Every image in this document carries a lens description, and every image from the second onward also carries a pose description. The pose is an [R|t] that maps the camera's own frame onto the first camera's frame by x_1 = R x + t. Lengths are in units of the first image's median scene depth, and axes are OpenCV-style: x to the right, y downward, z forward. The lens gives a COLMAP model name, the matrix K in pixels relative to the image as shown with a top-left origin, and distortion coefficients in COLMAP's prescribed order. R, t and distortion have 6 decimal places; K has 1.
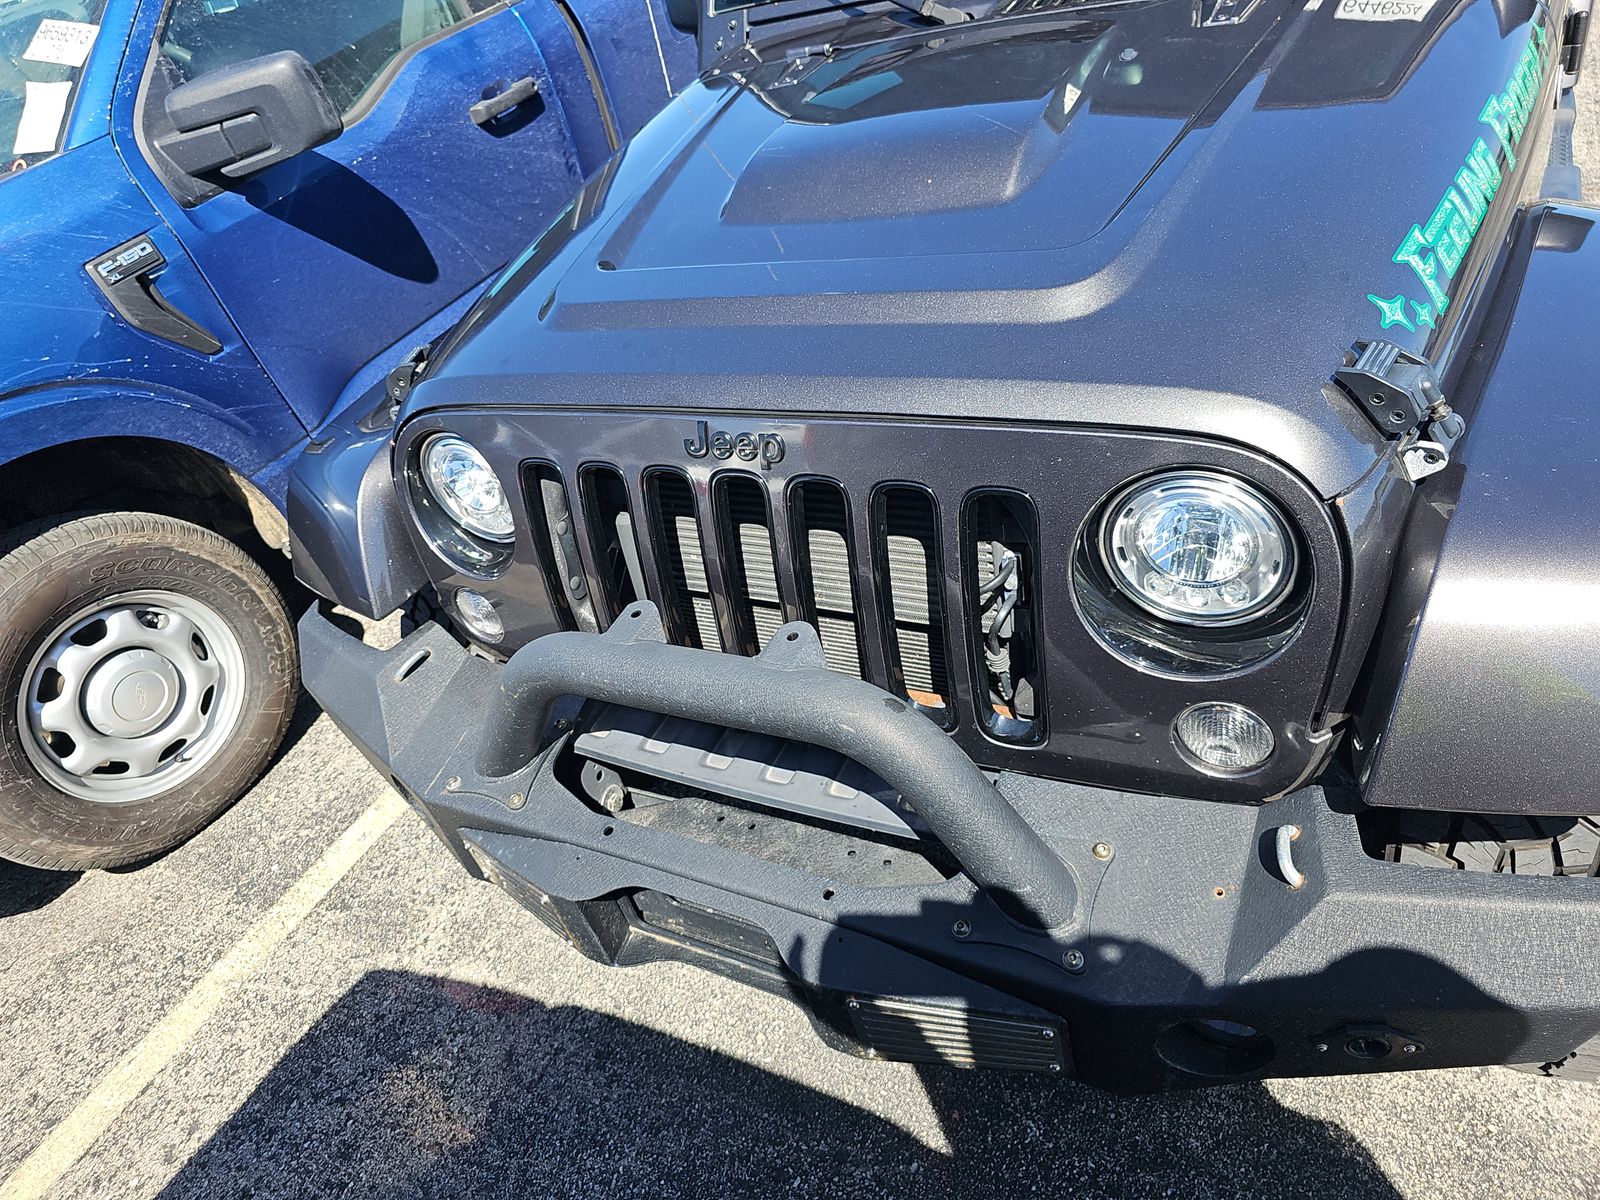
lens RADIAL K [[1066.8, 0, 799.2], [0, 1066.8, 599.0], [0, 0, 1]] dist [0.022254, -0.021706]
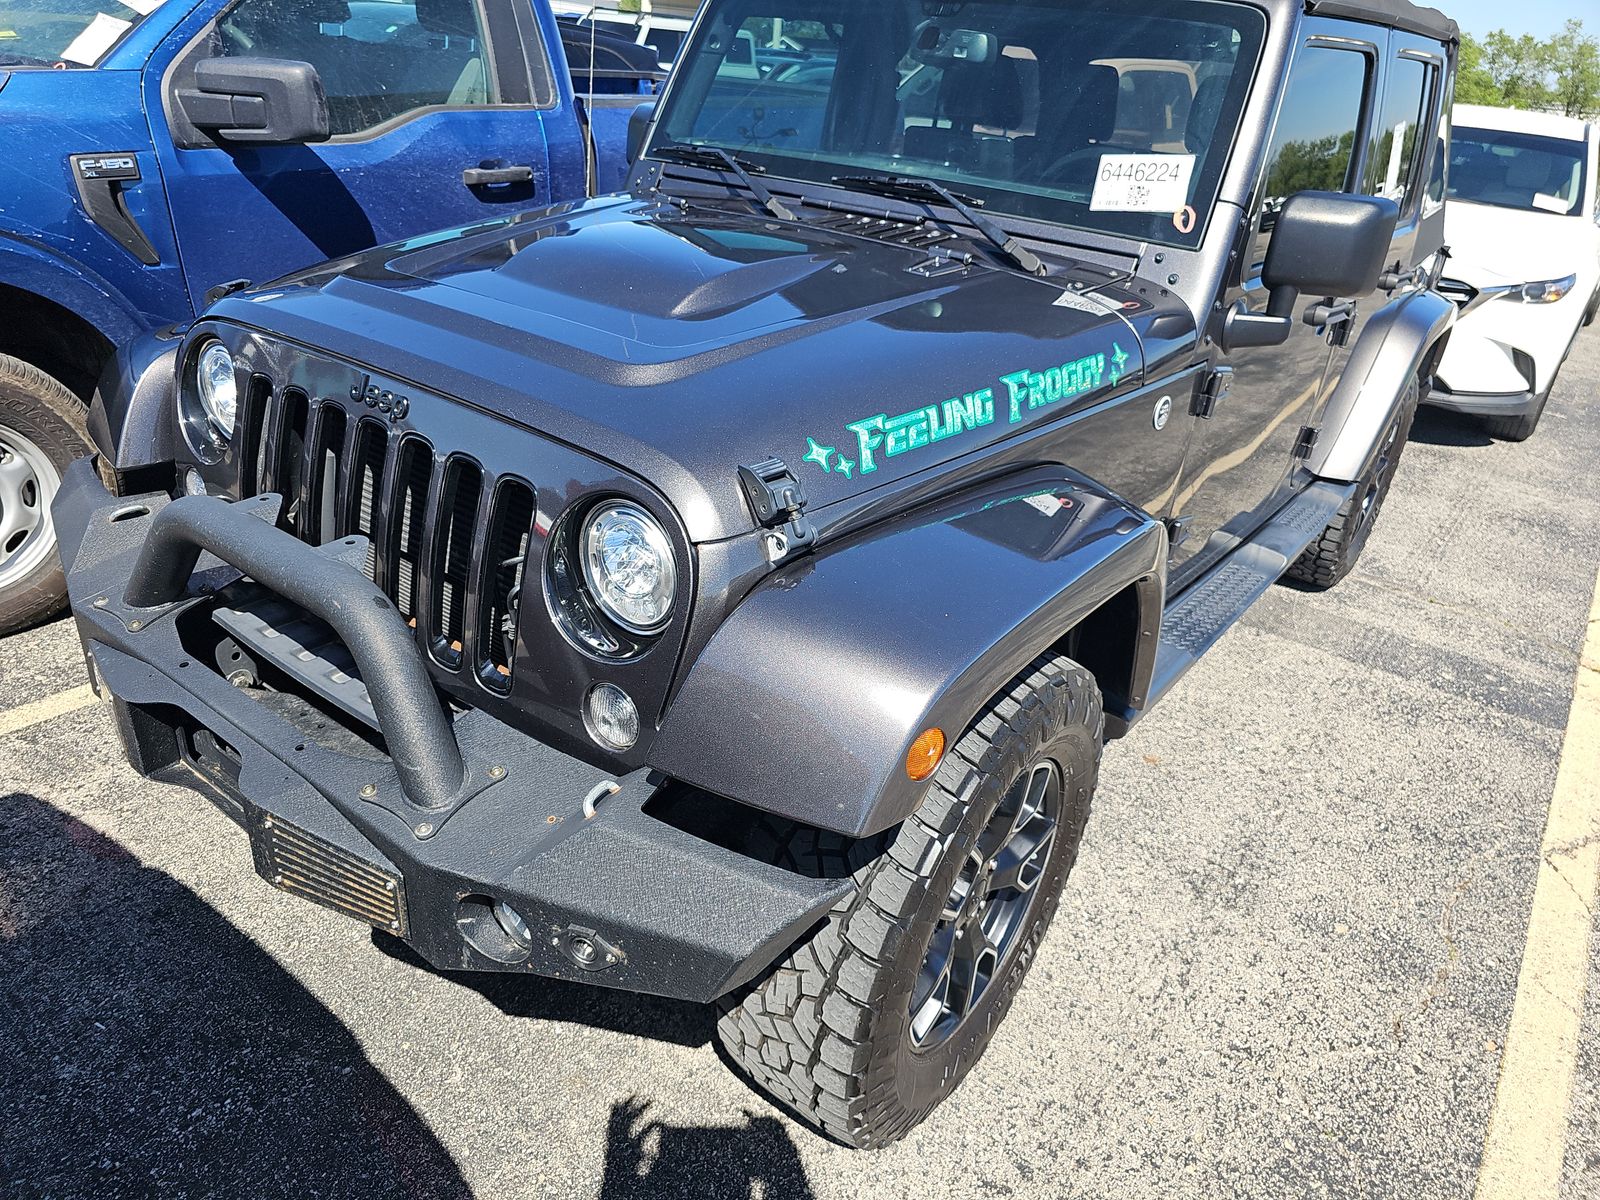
lens RADIAL K [[1066.8, 0, 782.9], [0, 1066.8, 628.0], [0, 0, 1]] dist [0.022254, -0.021706]
pose [[0.935909, 0.352192, -0.005911, 0.291811], [-0.349482, 0.926353, -0.140474, 0.071958], [-0.043998, 0.133537, 0.990067, -0.157730]]
